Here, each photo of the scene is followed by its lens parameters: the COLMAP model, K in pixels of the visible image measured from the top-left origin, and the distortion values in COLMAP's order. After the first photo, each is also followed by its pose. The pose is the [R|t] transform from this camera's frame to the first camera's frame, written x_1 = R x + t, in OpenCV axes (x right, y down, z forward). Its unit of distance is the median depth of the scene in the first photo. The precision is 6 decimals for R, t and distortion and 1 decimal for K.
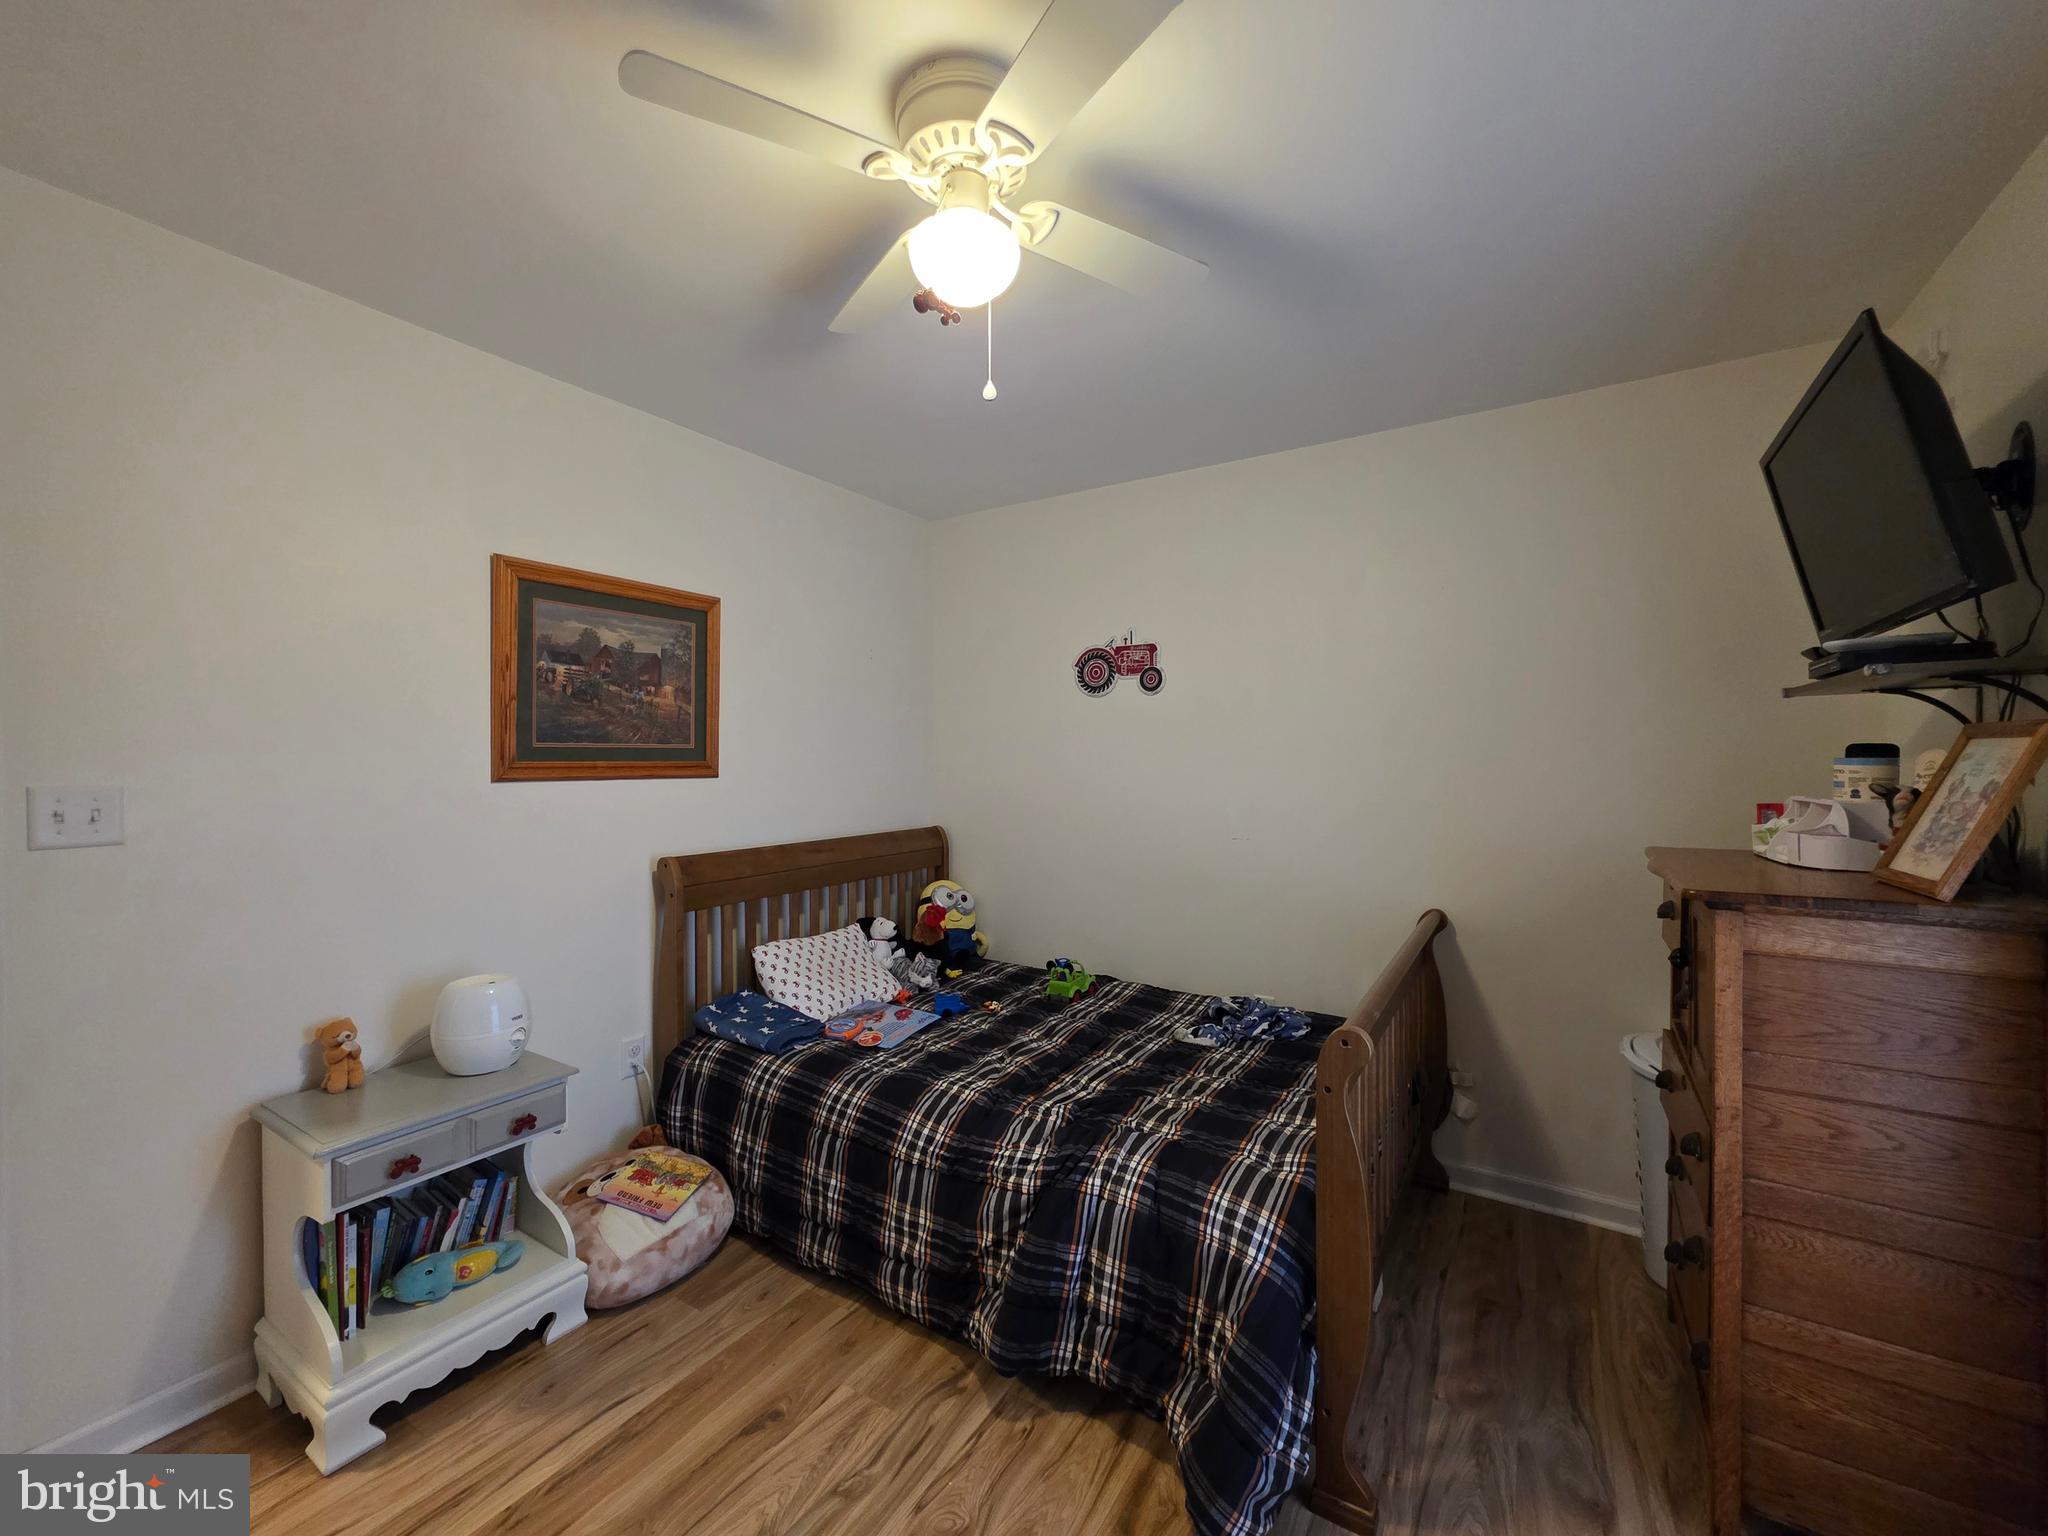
lens RADIAL K [[816.7, 0, 1021.8], [0, 816.7, 766.8], [0, 0, 1]] dist [0.002558, -0.000012]
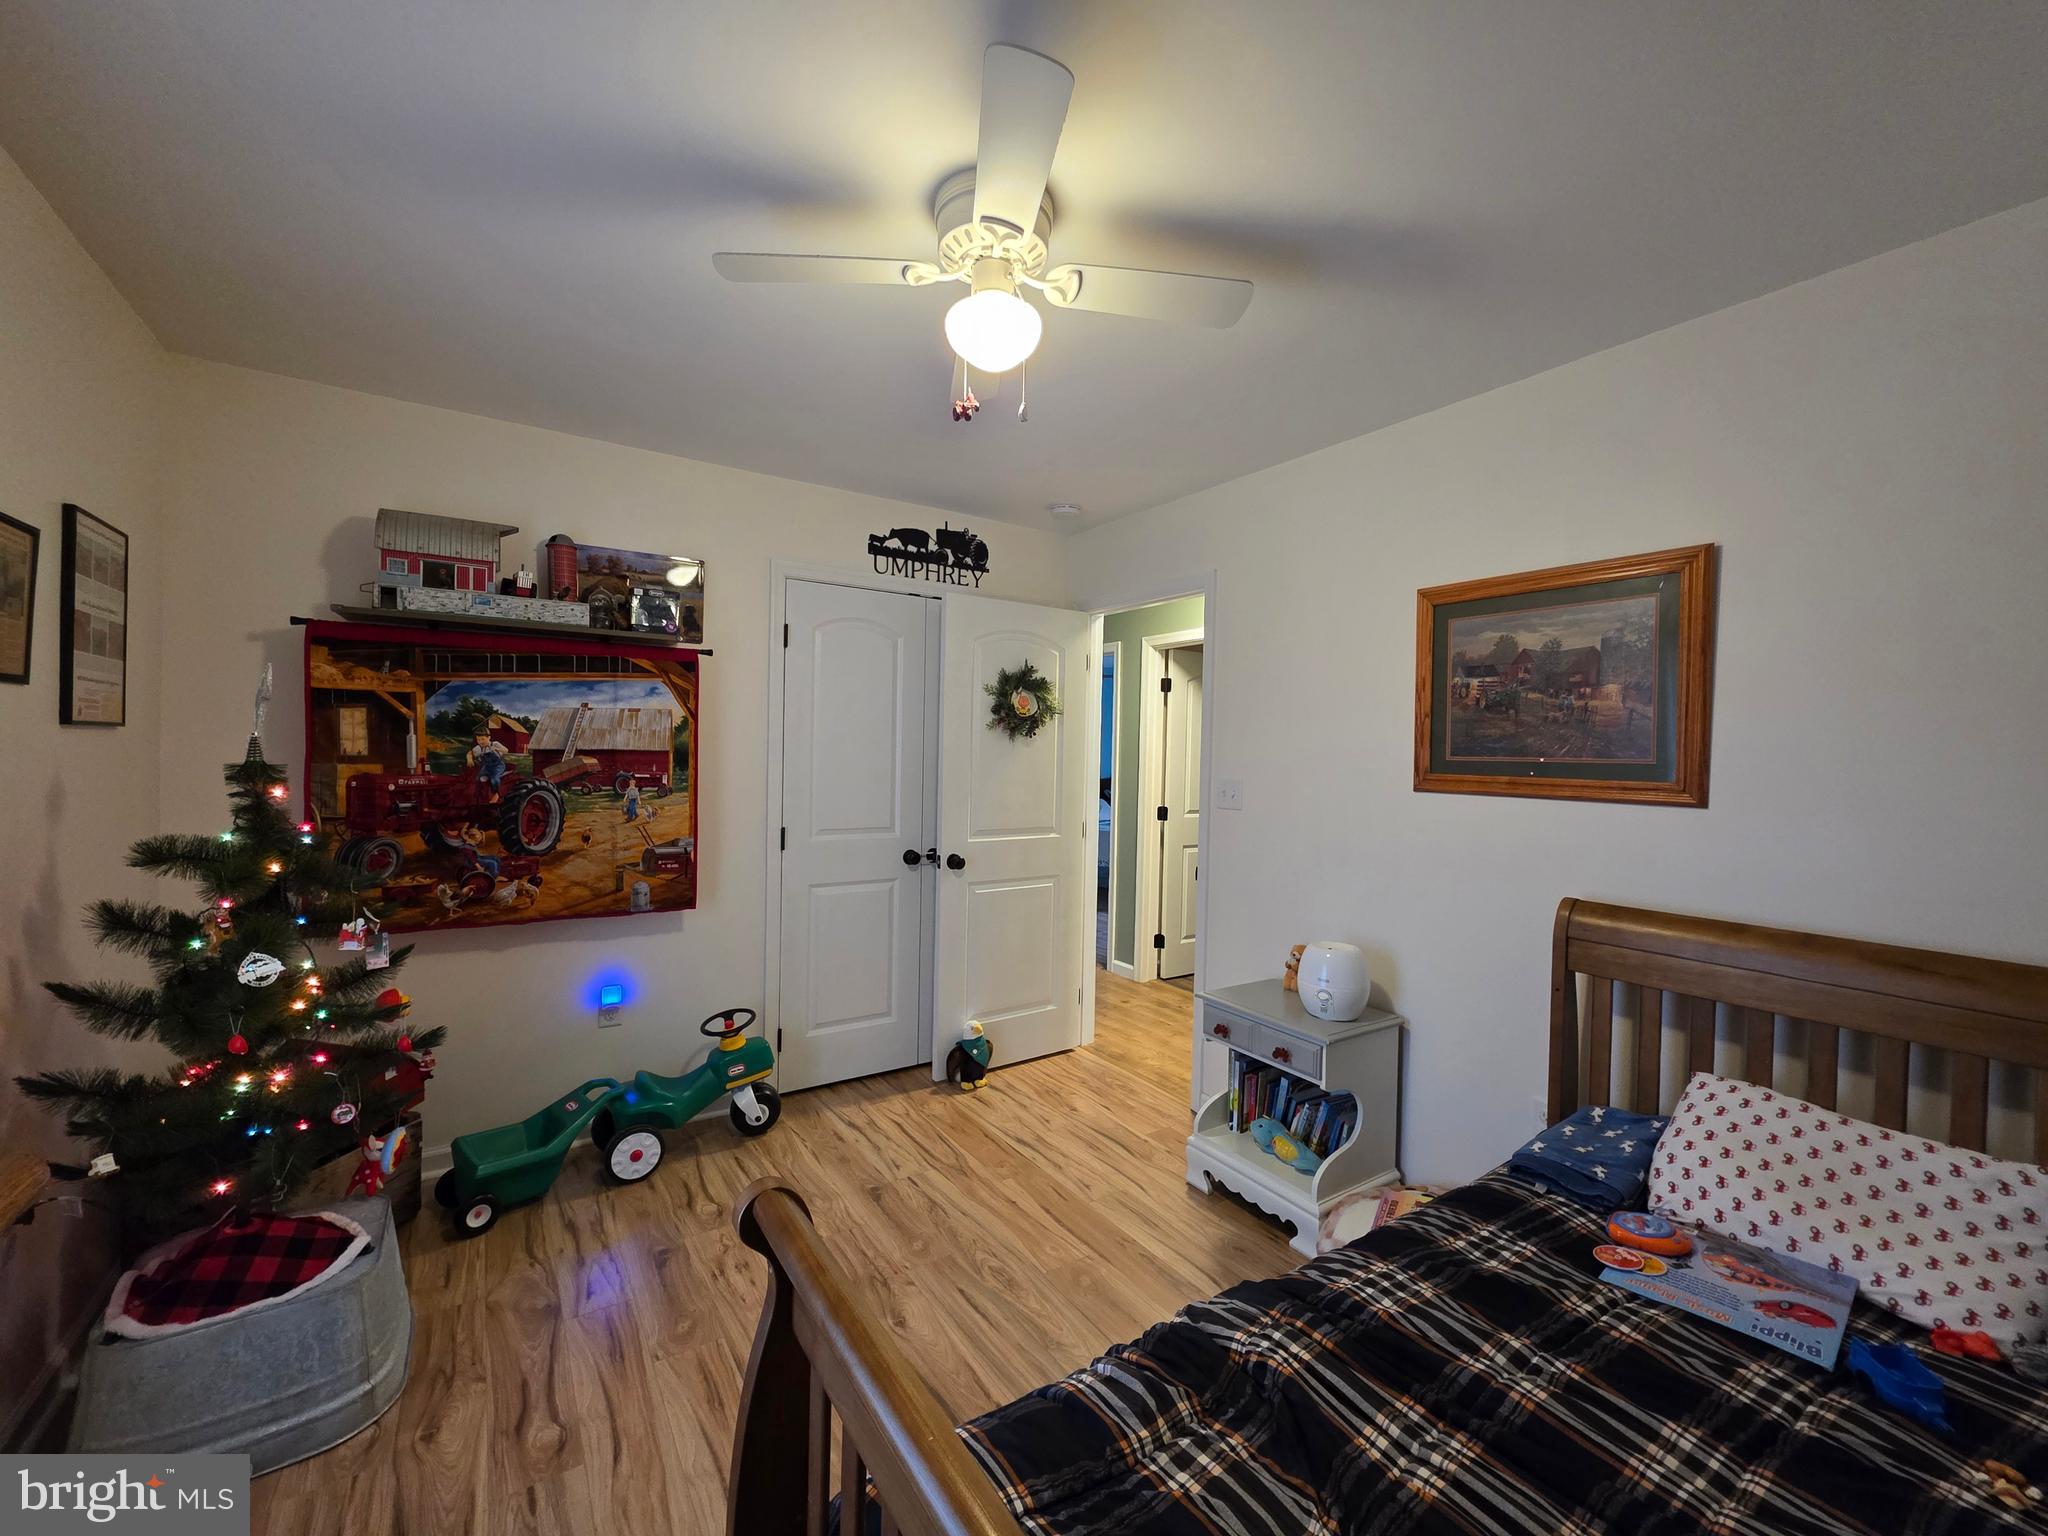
lens RADIAL K [[818.5, 0, 1021.2], [0, 818.5, 765.6], [0, 0, 1]] dist [0.002101, -0.000238]
pose [[-0.407681, 0.003763, -0.913117, 0.560817], [-0.034567, 0.999211, 0.019551, -0.018479], [0.912470, 0.039534, -0.407229, 0.881480]]
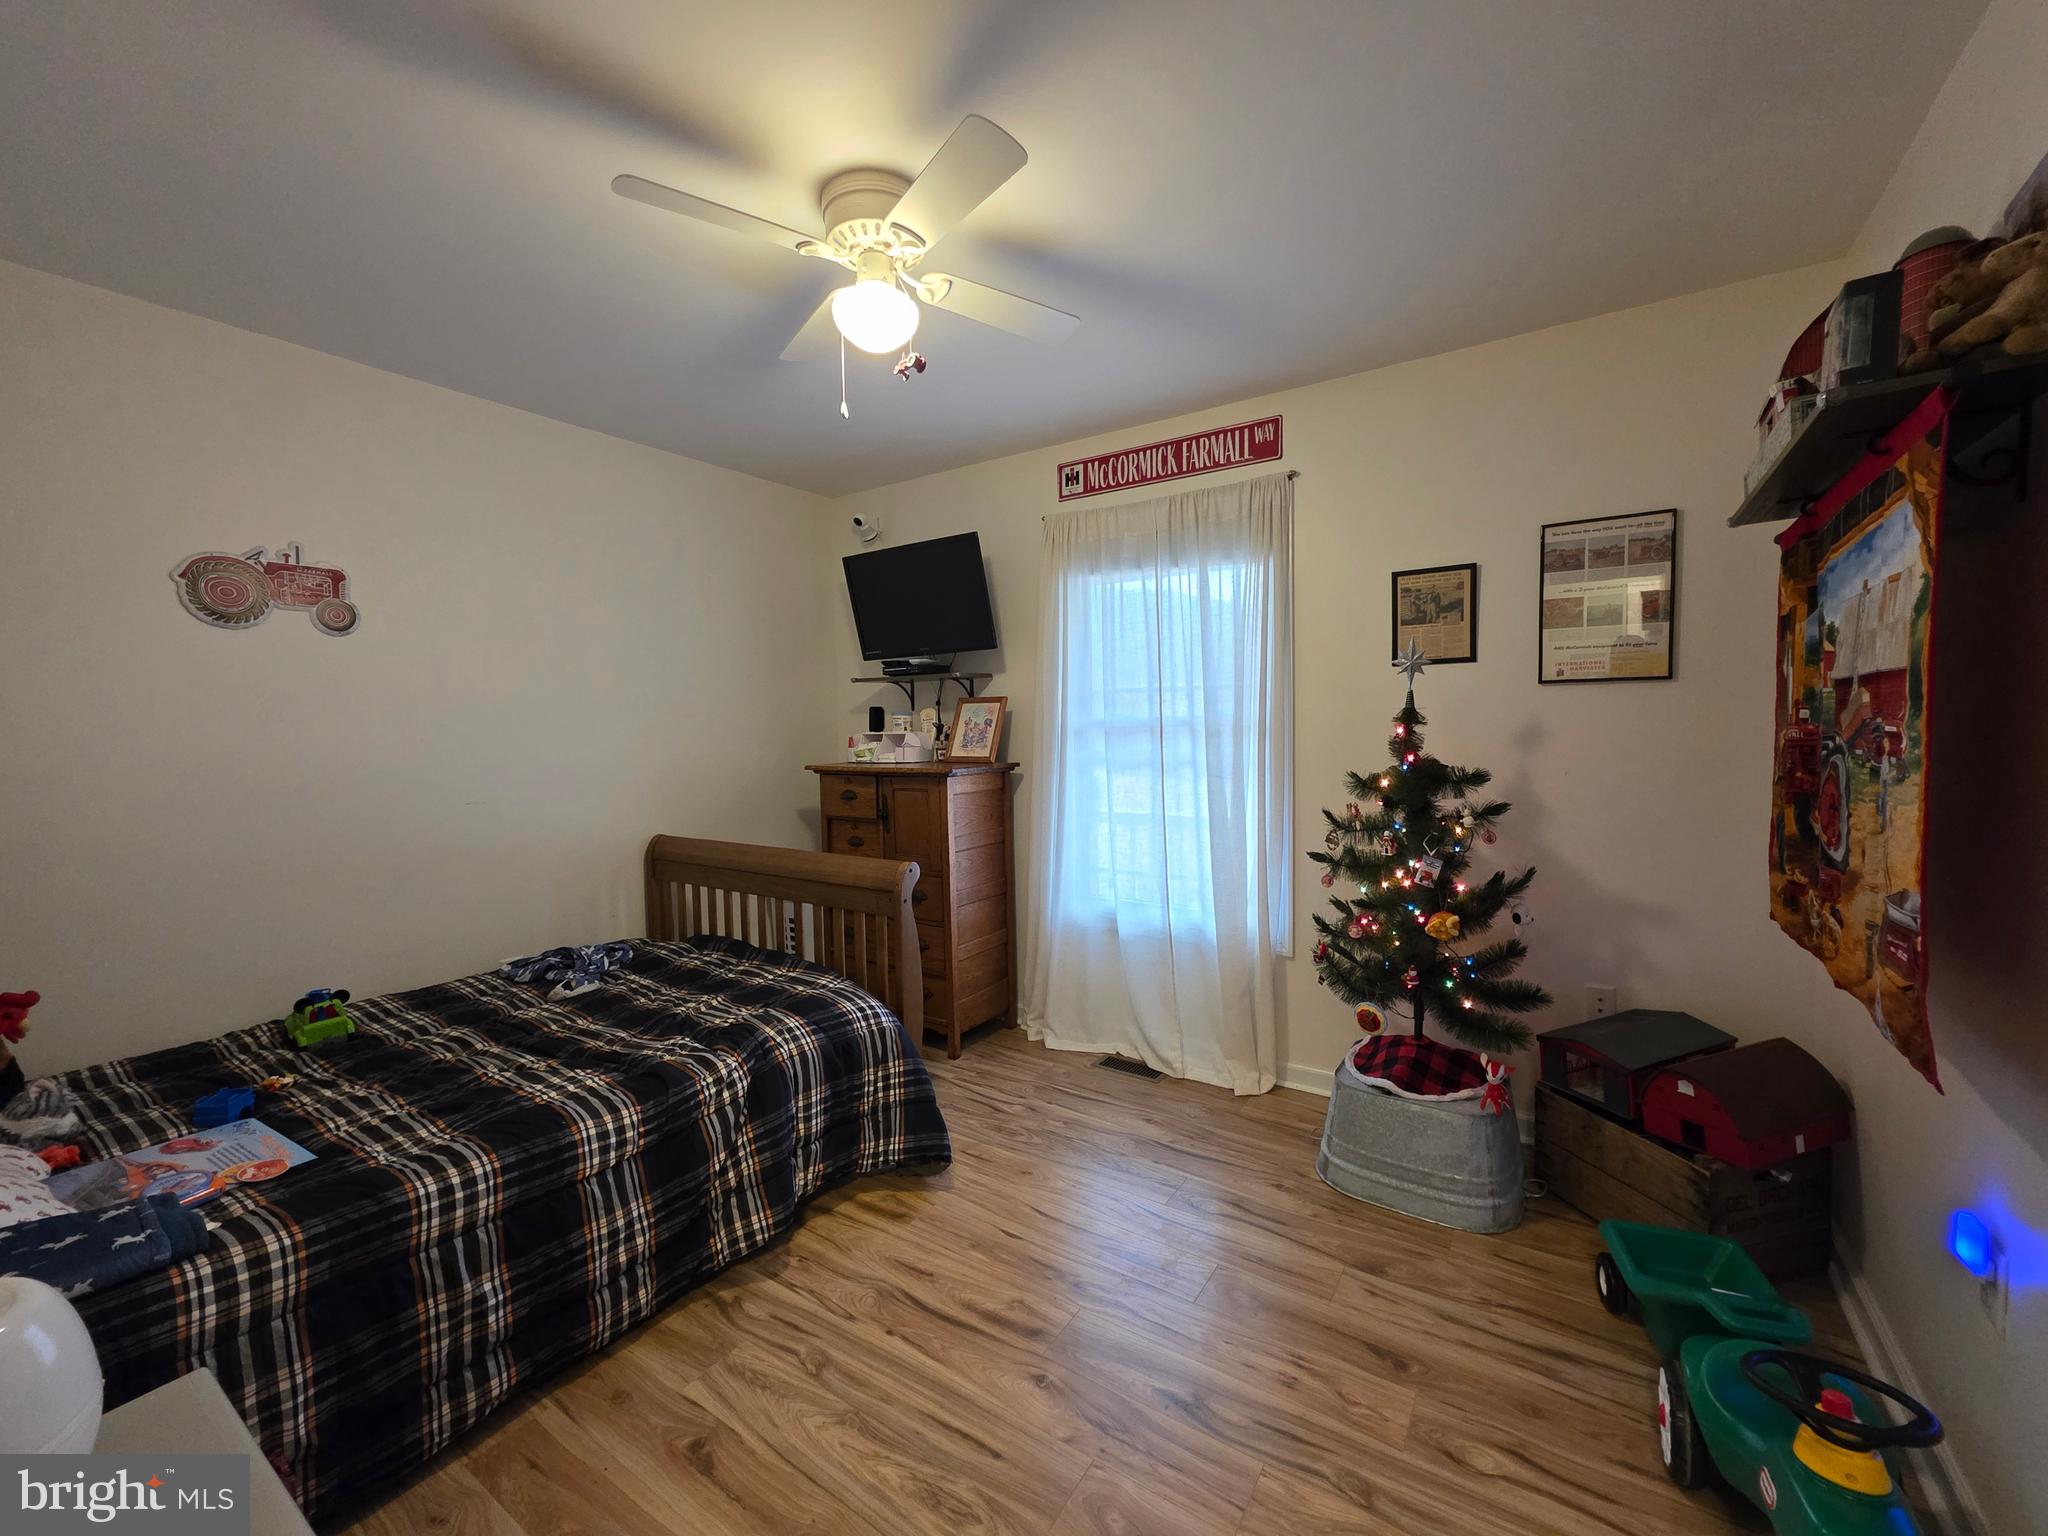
lens RADIAL K [[819.1, 0, 1017.6], [0, 819.1, 767.4], [0, 0, 1]] dist [0.001785, 0.000104]
pose [[0.030431, -0.055698, 0.997984, -0.807918], [0.030100, 0.998044, 0.054783, 0.018783], [-0.999084, 0.028372, 0.032048, 0.432618]]
